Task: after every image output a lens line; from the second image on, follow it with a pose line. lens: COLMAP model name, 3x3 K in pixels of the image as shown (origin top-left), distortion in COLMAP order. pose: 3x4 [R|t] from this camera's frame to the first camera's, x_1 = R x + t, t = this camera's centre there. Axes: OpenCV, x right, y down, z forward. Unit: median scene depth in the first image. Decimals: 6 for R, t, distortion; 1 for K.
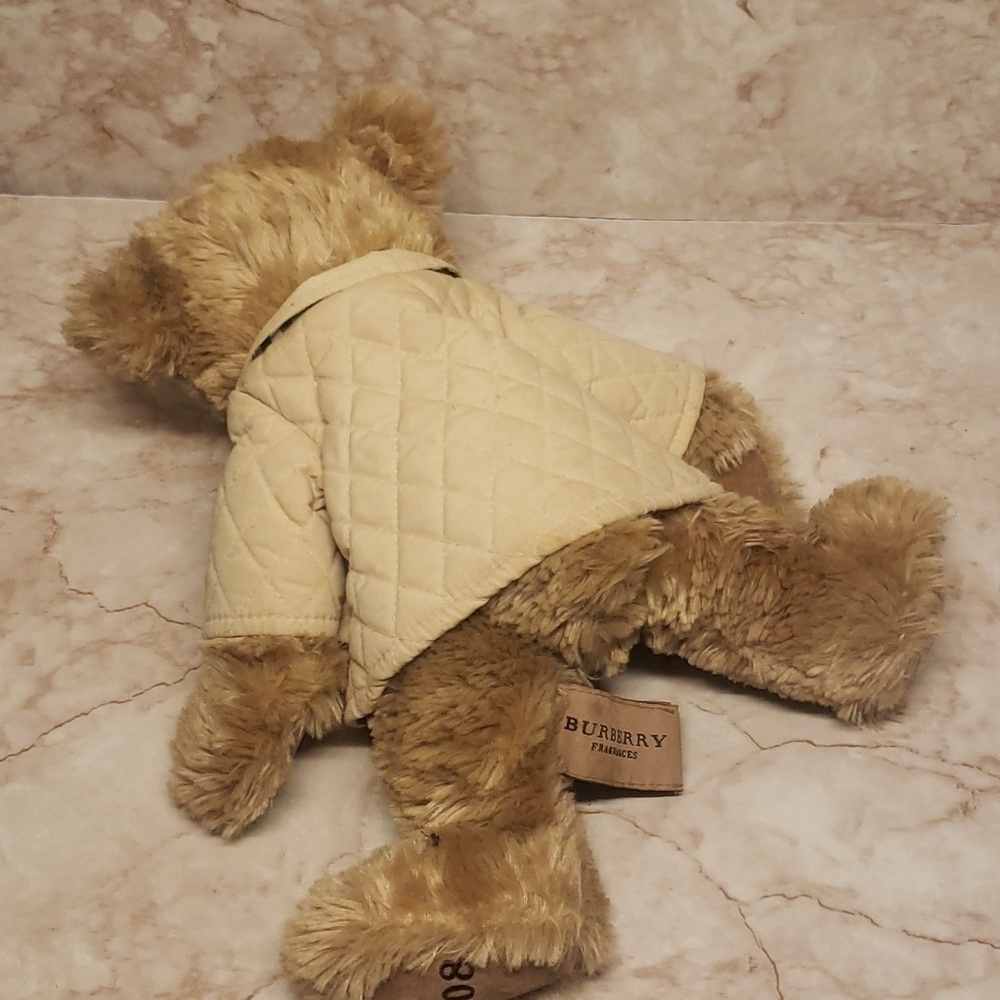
lens RADIAL K [[1645.5, 0, 500.0], [0, 1645.5, 500.0], [0, 0, 1]] dist [0.173617, -1.280862]
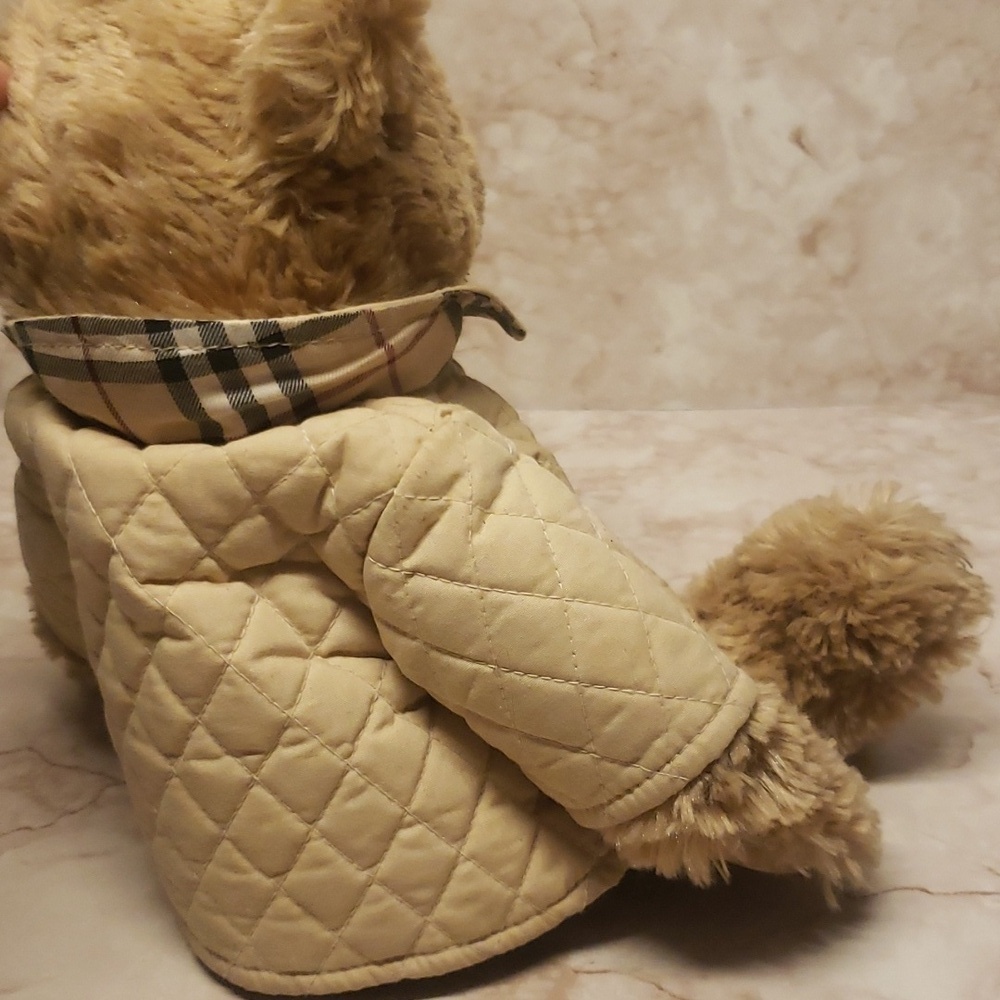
lens RADIAL K [[1645.5, 0, 500.0], [0, 1645.5, 500.0], [0, 0, 1]] dist [0.173617, -1.280862]
pose [[0.993538, -0.025967, -0.110493, 0.078064], [-0.023764, 0.904316, -0.426201, 0.245098], [0.110988, 0.426072, 0.897855, 0.254681]]
